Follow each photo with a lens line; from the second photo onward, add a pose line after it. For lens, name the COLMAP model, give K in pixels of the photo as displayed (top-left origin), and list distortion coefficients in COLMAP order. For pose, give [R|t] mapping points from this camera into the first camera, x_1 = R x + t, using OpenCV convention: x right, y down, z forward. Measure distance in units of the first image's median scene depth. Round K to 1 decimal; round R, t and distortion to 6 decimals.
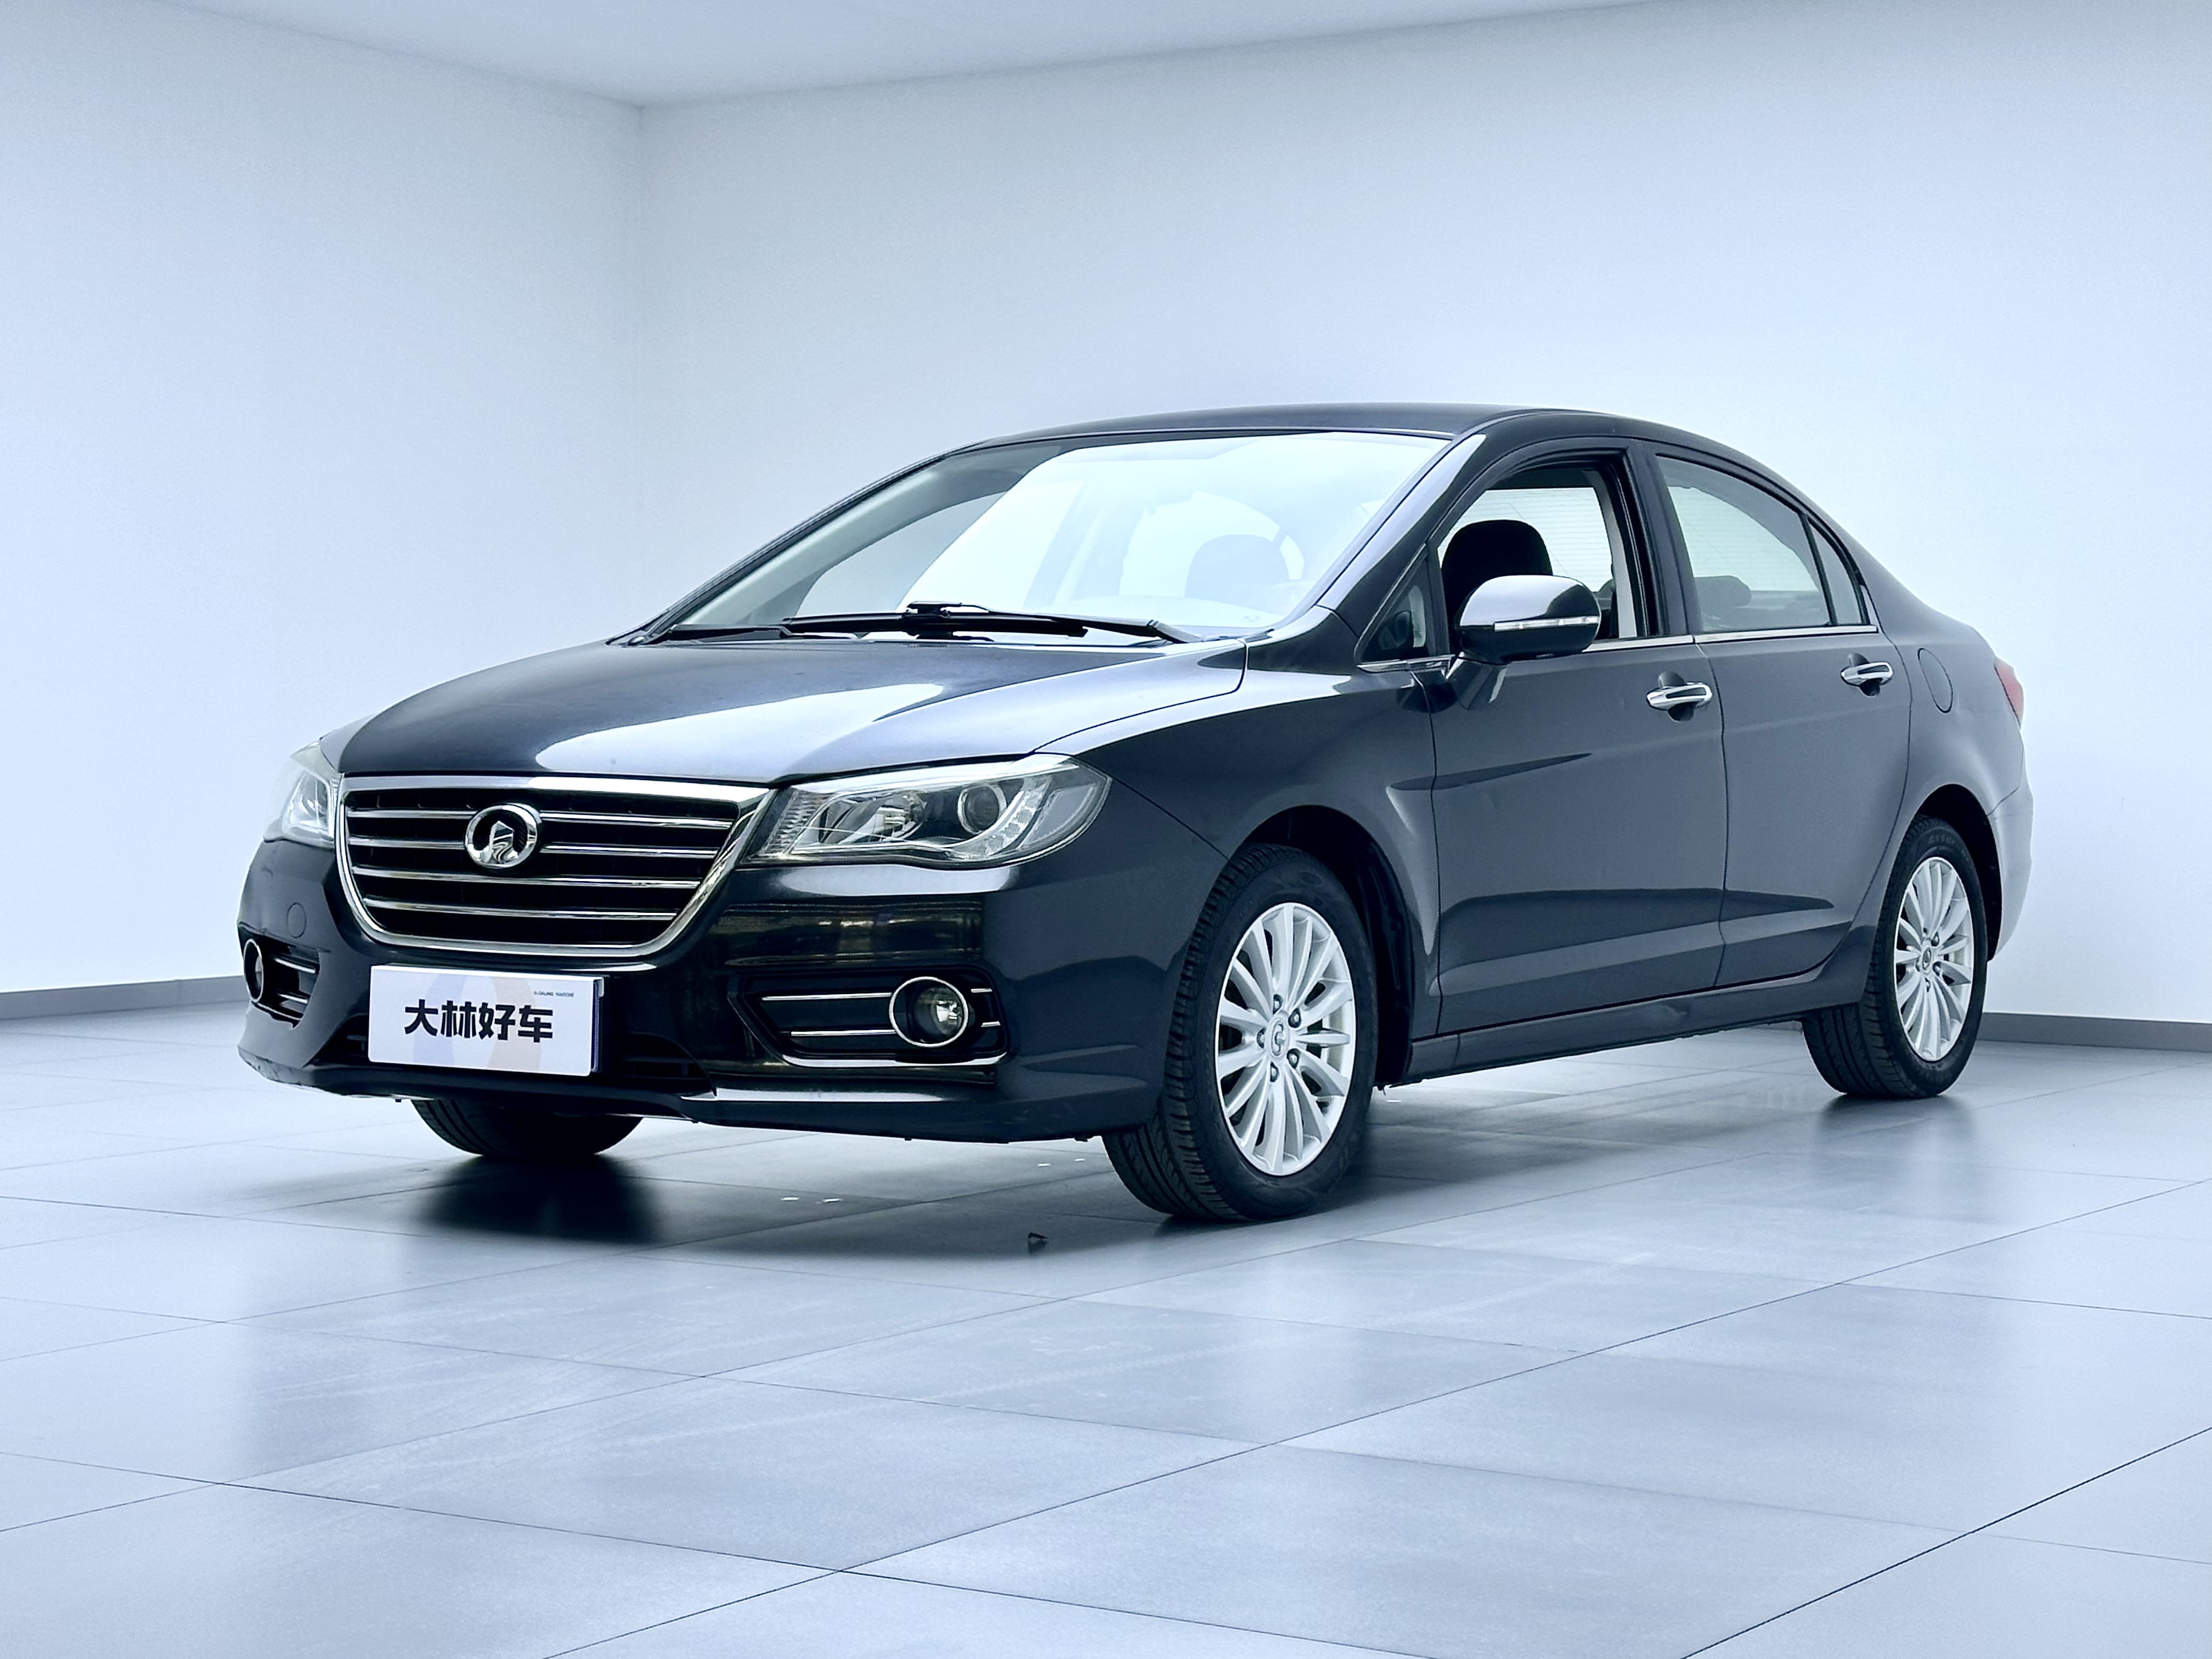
lens RADIAL K [[4249.5, 0, 1106.0], [0, 4249.5, 829.5], [0, 0, 1]] dist [-0.020131, -0.048084]
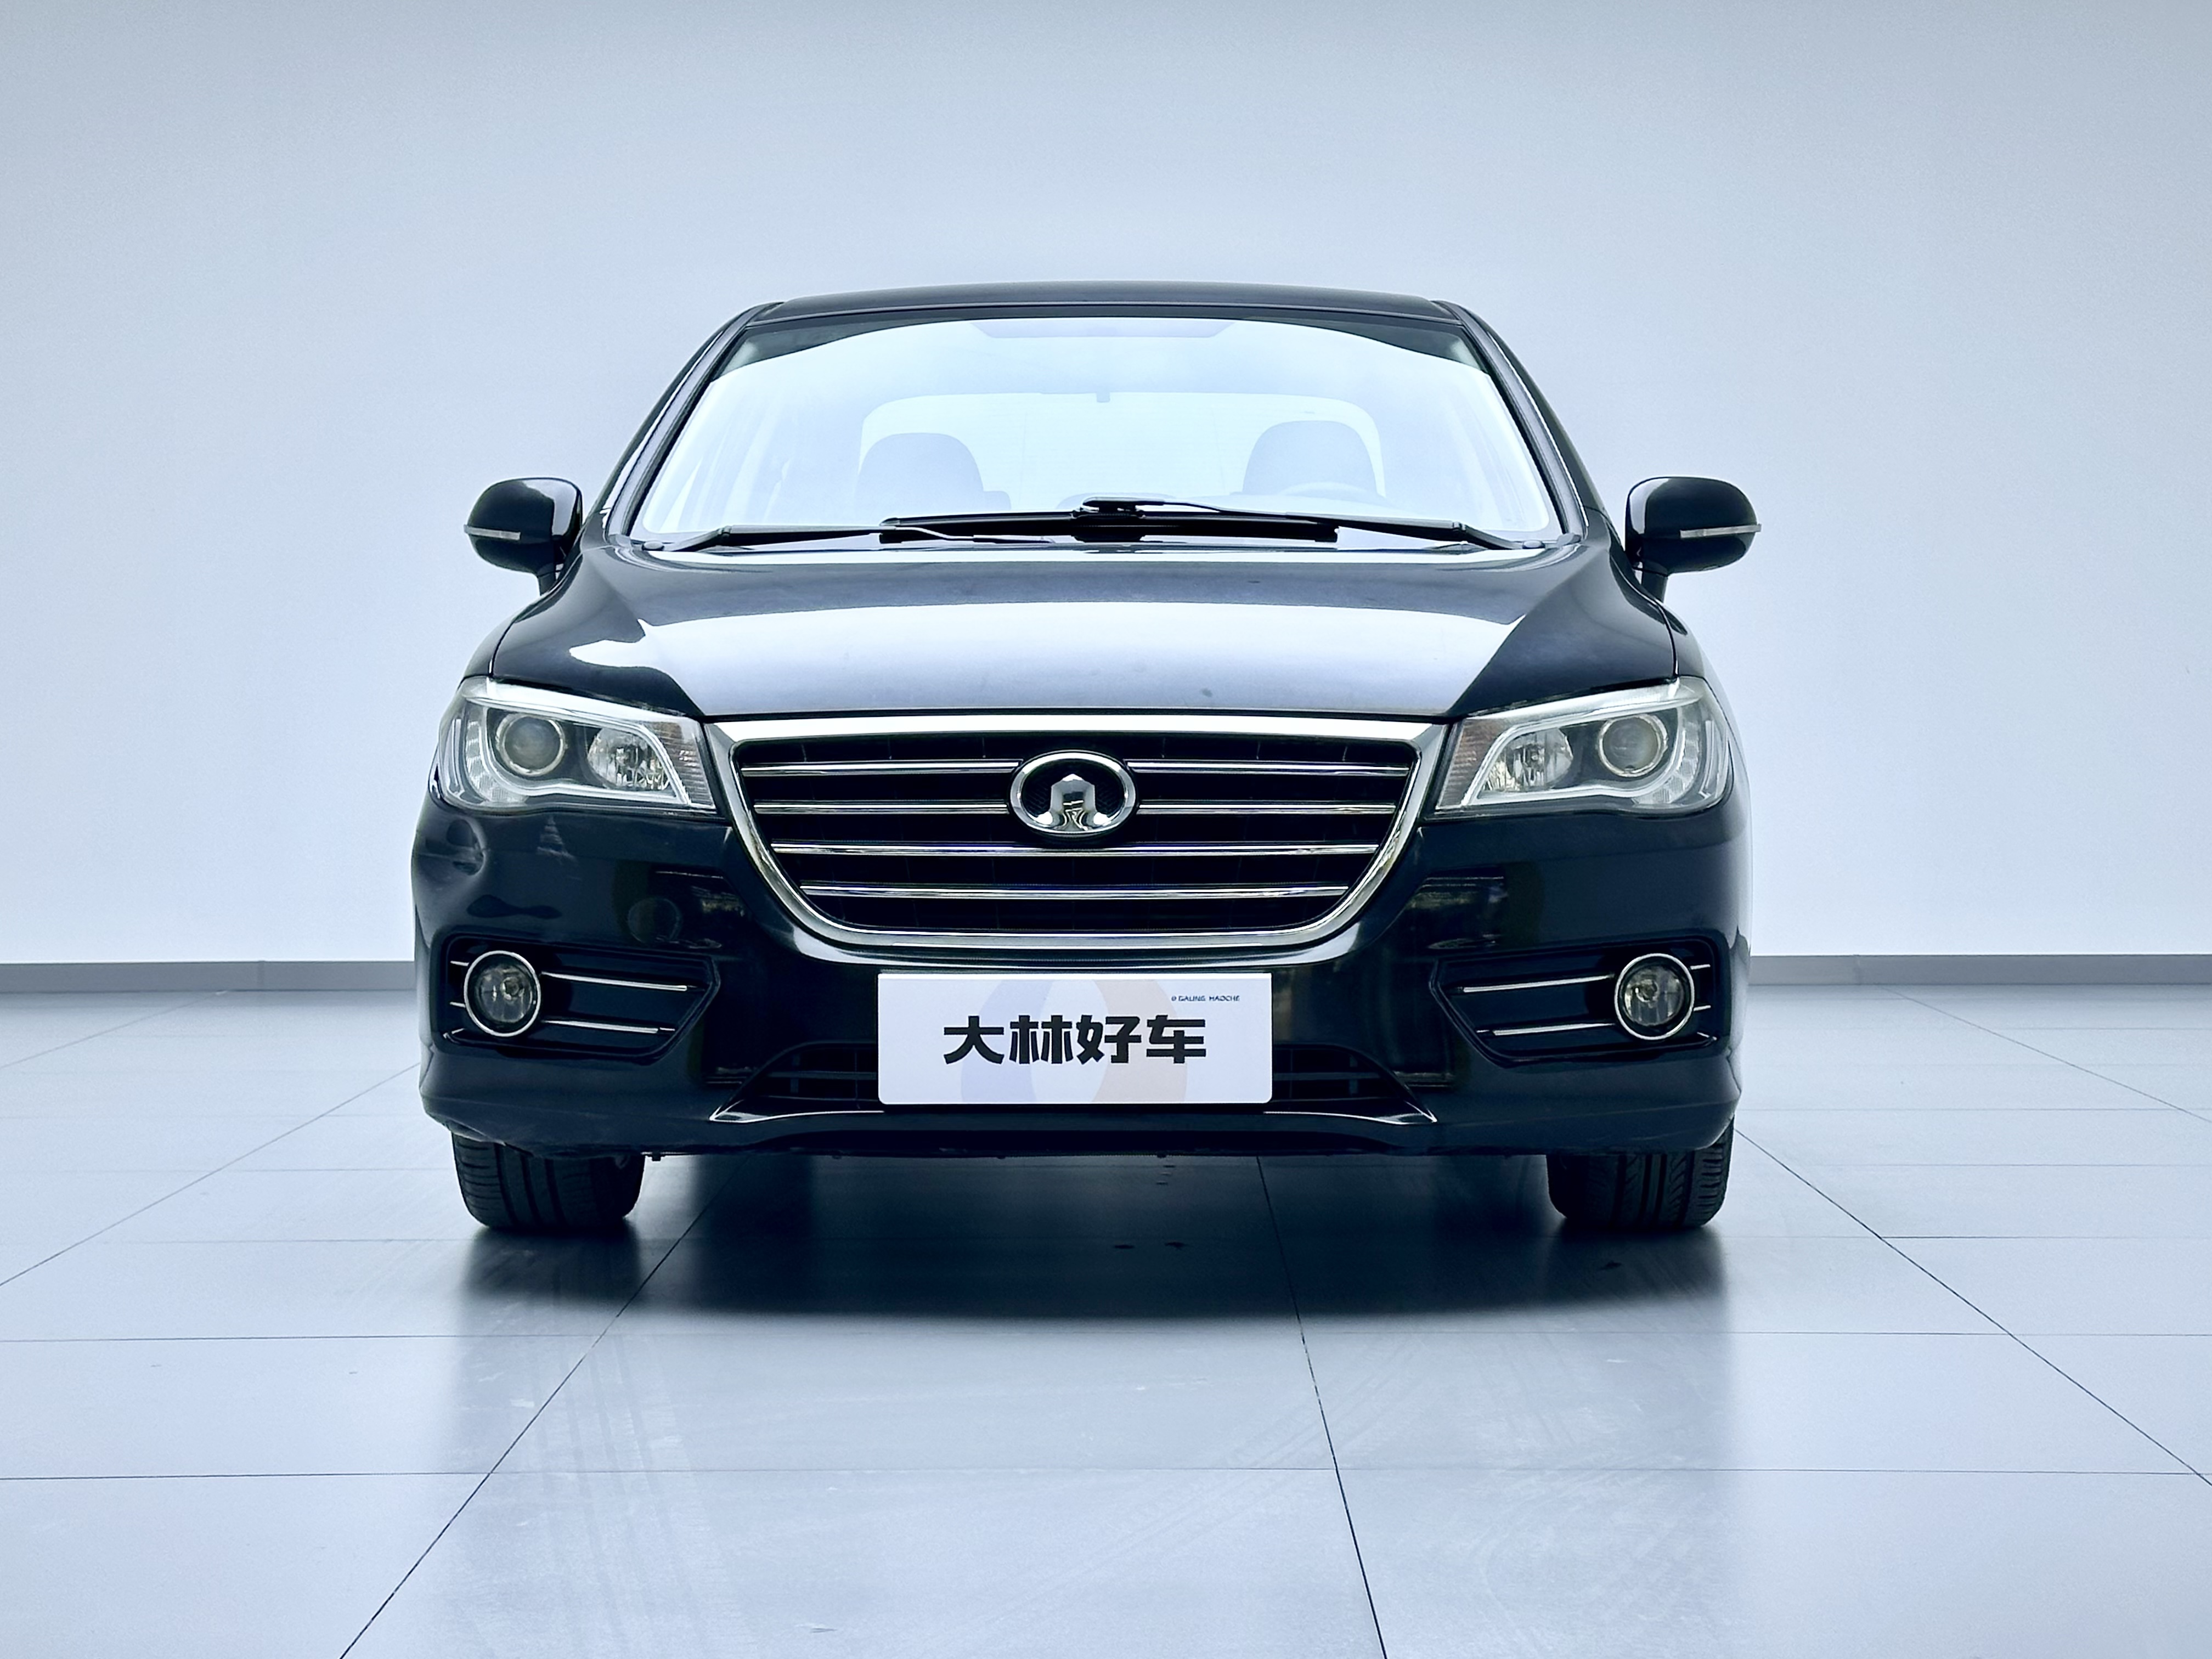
lens RADIAL K [[4249.5, 0, 1106.0], [0, 4249.5, 829.5], [0, 0, 1]] dist [-0.020131, -0.048084]
pose [[0.842844, -0.029356, 0.537357, -0.545643], [0.024117, 0.999568, 0.016778, -0.004687], [-0.537617, -0.001181, 0.843188, 0.361895]]
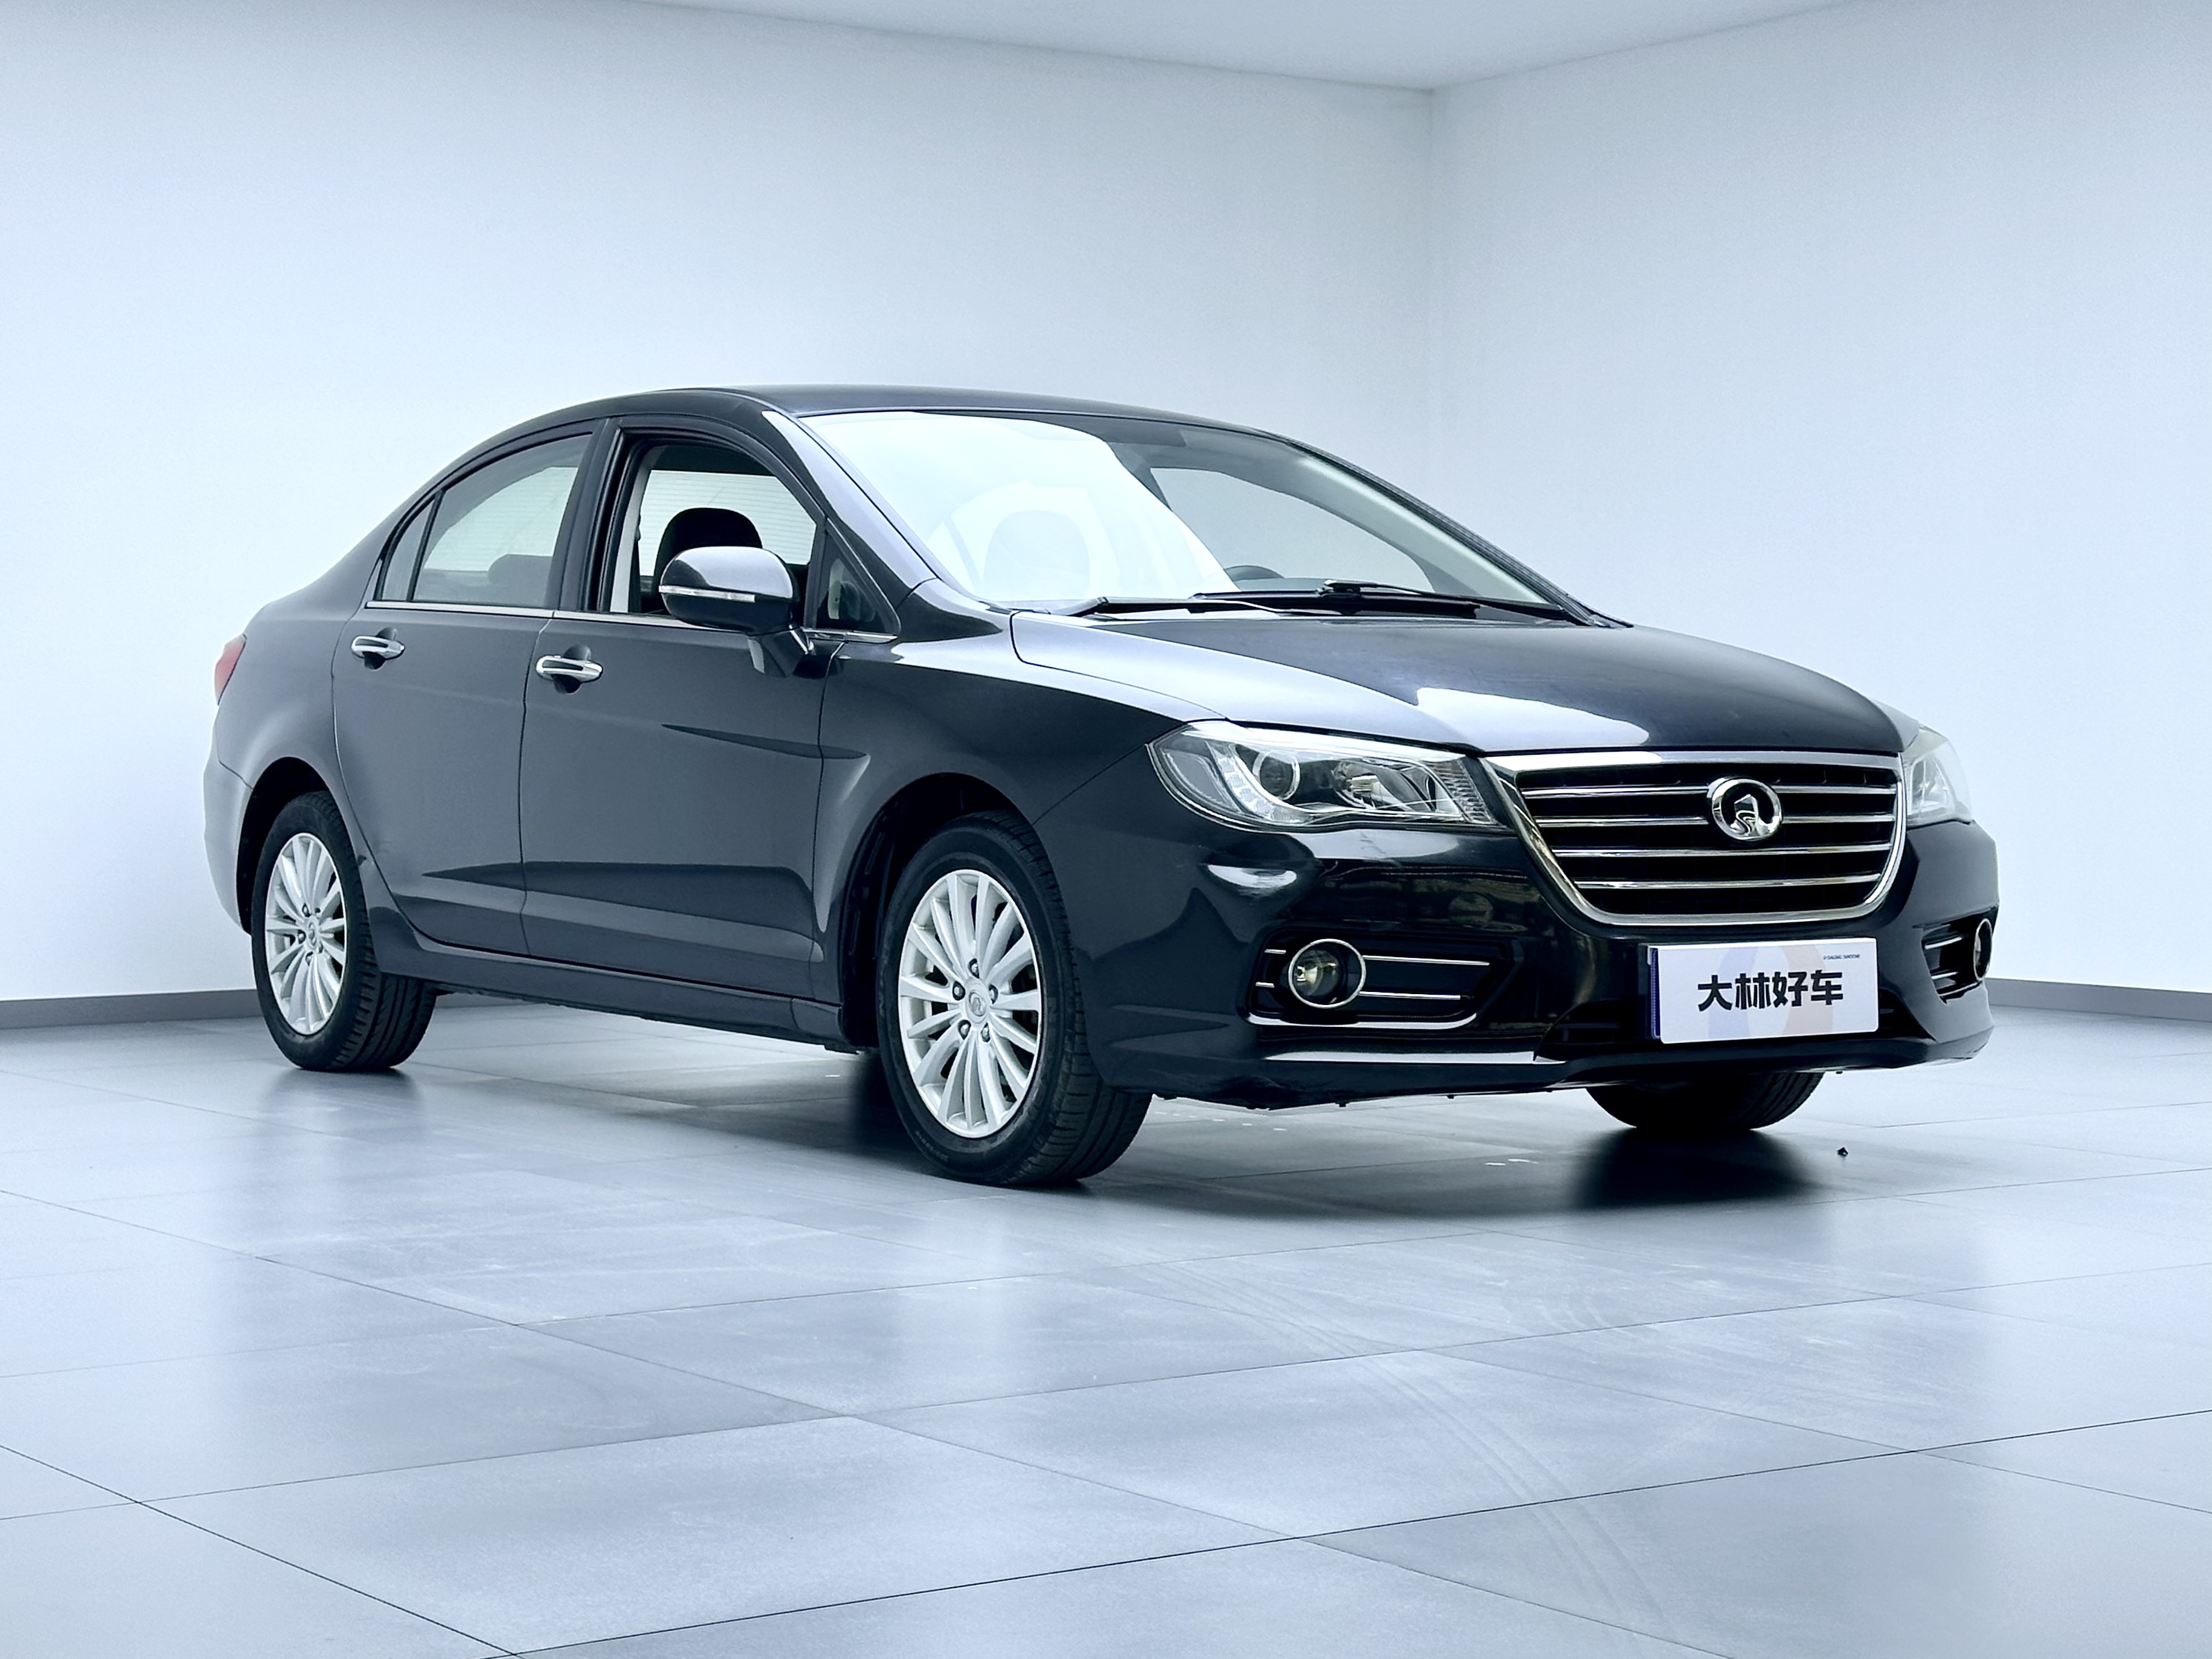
lens RADIAL K [[4018.1, 0, 1106.0], [0, 4018.1, 829.5], [0, 0, 1]] dist [0.188233, 0.003846]
pose [[0.385764, -0.034220, 0.921962, -1.101198], [0.026578, 0.999309, 0.025971, -0.022989], [-0.922214, 0.014485, 0.386408, 0.770524]]
